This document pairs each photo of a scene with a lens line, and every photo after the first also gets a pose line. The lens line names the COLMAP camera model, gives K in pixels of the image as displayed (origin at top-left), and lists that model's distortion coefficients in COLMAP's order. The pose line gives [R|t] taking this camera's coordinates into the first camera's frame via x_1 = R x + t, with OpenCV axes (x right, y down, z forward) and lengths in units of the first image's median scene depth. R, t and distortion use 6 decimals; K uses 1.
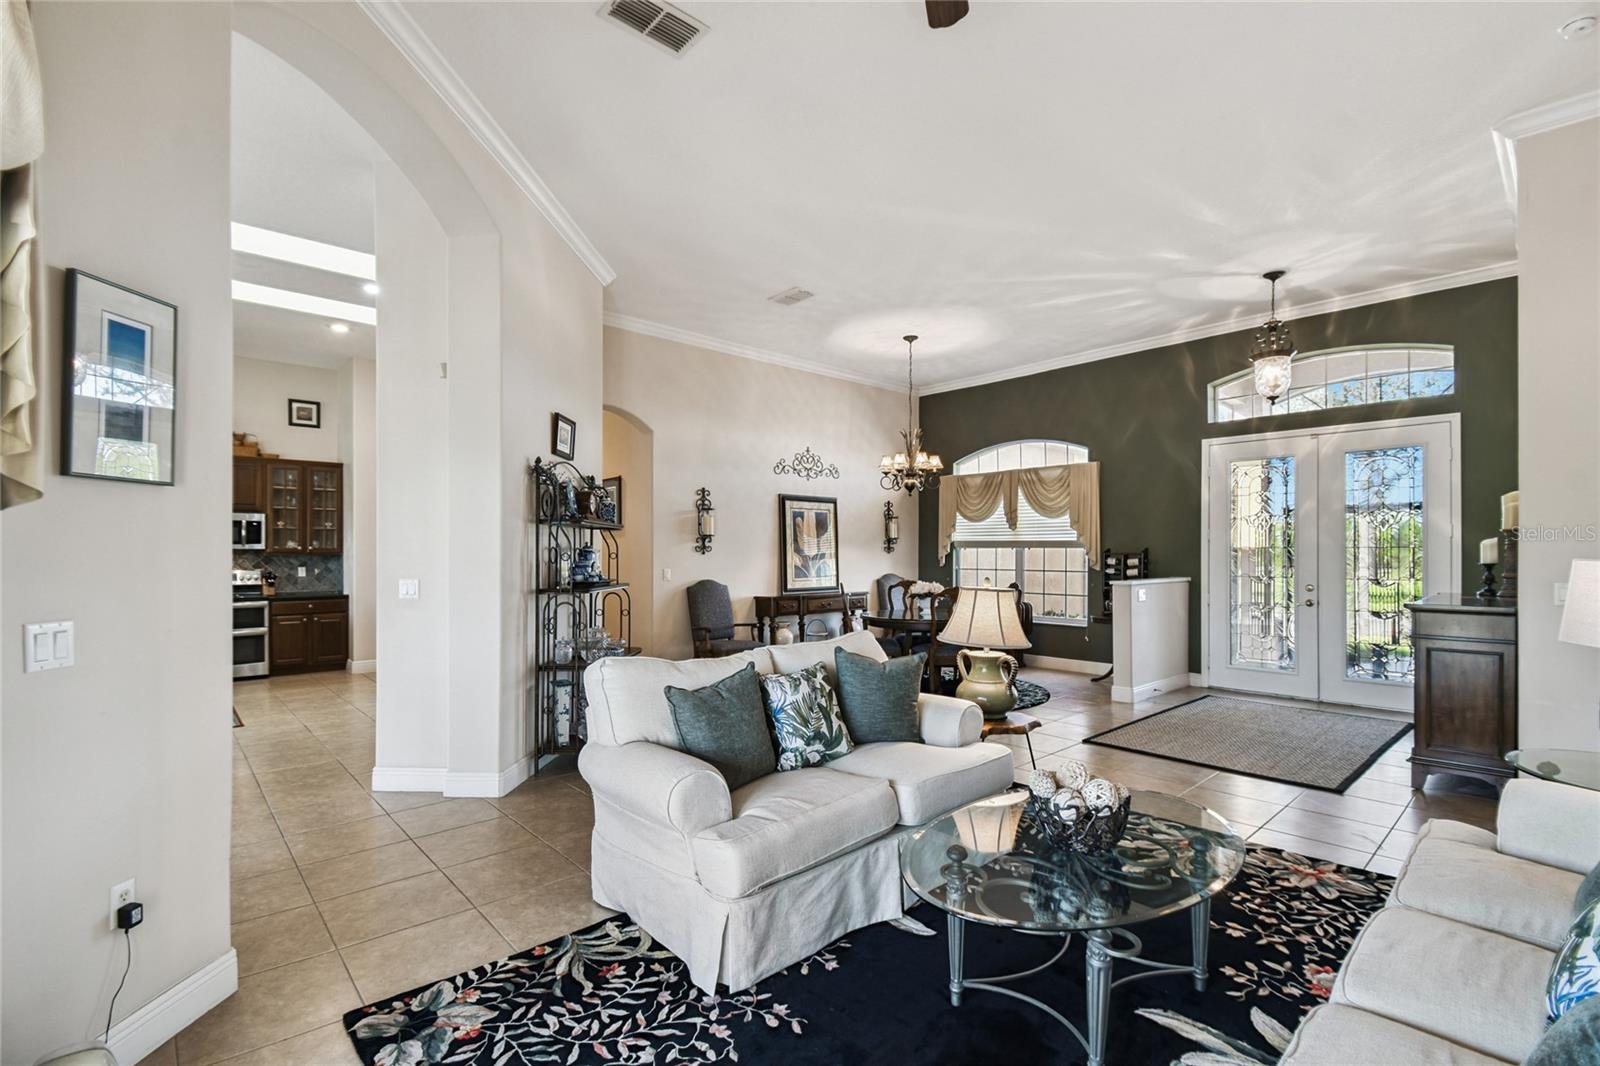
lens RADIAL K [[706.8, 0, 787.8], [0, 706.8, 543.1], [0, 0, 1]] dist [-0.011595, -0.000679]
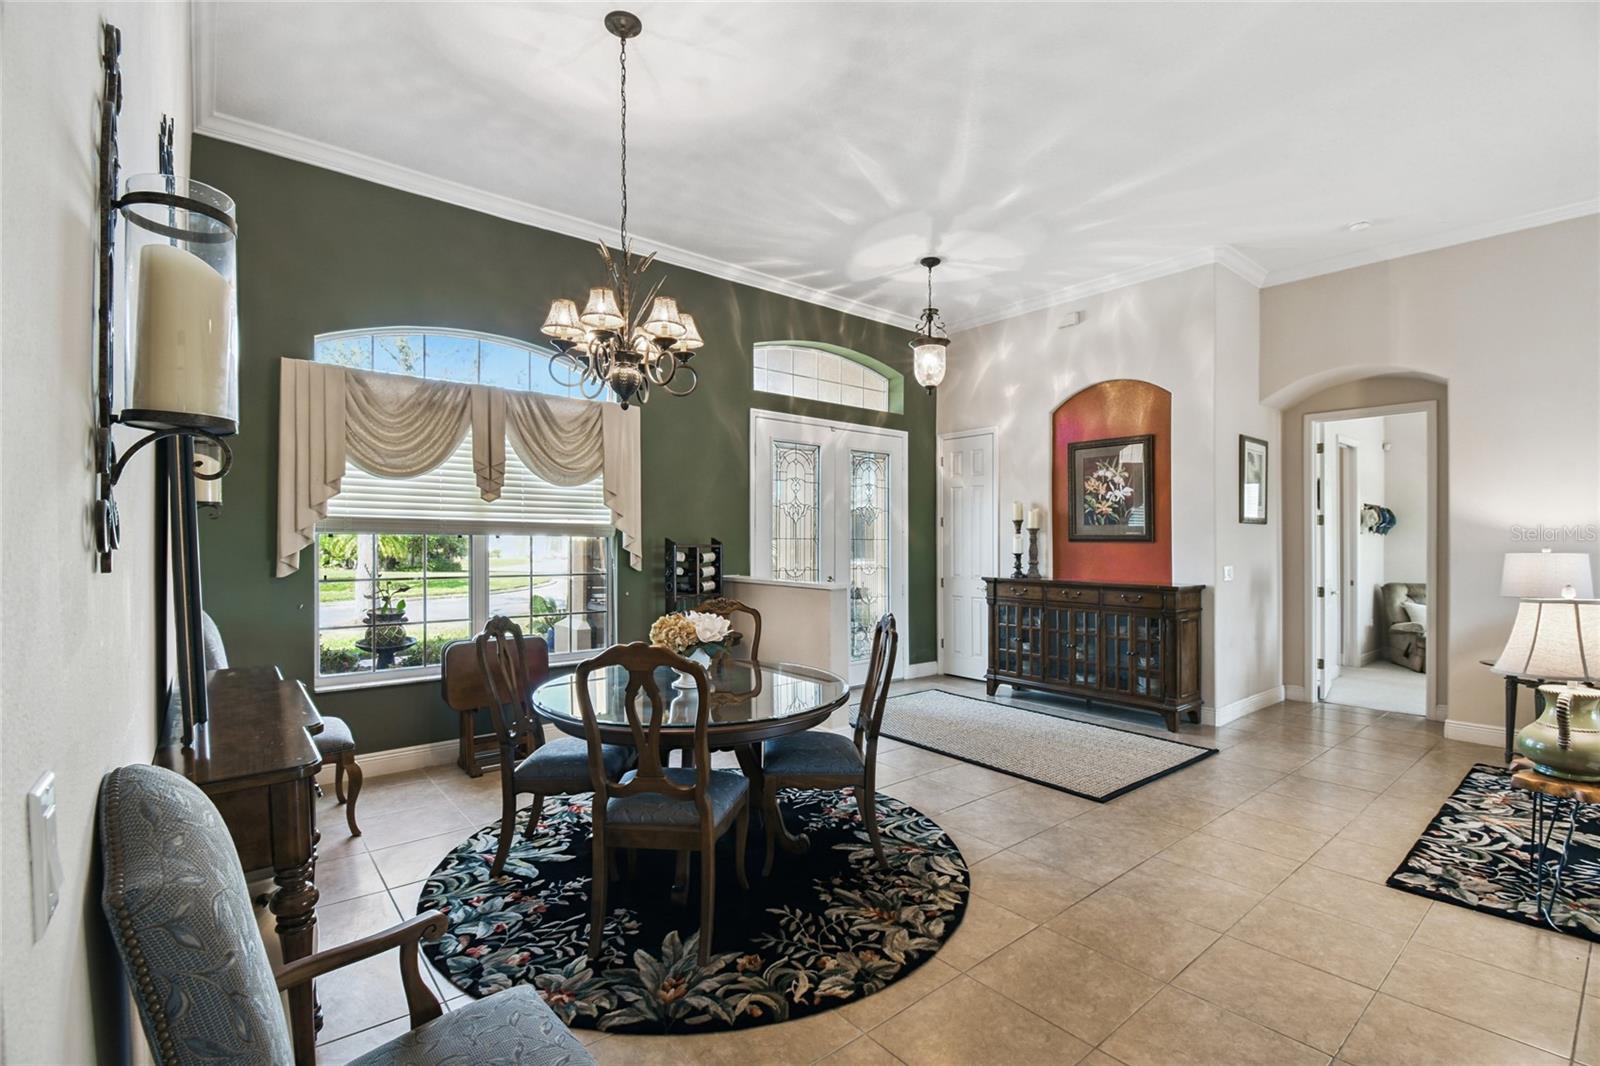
lens RADIAL K [[706.8, 0, 788.3], [0, 706.8, 544.9], [0, 0, 1]] dist [-0.011595, -0.000679]
pose [[0.056589, -0.004808, 0.998386, -0.264145], [-0.018221, 0.999817, 0.005848, 0.009582], [-0.998231, -0.018523, 0.056491, 0.993259]]
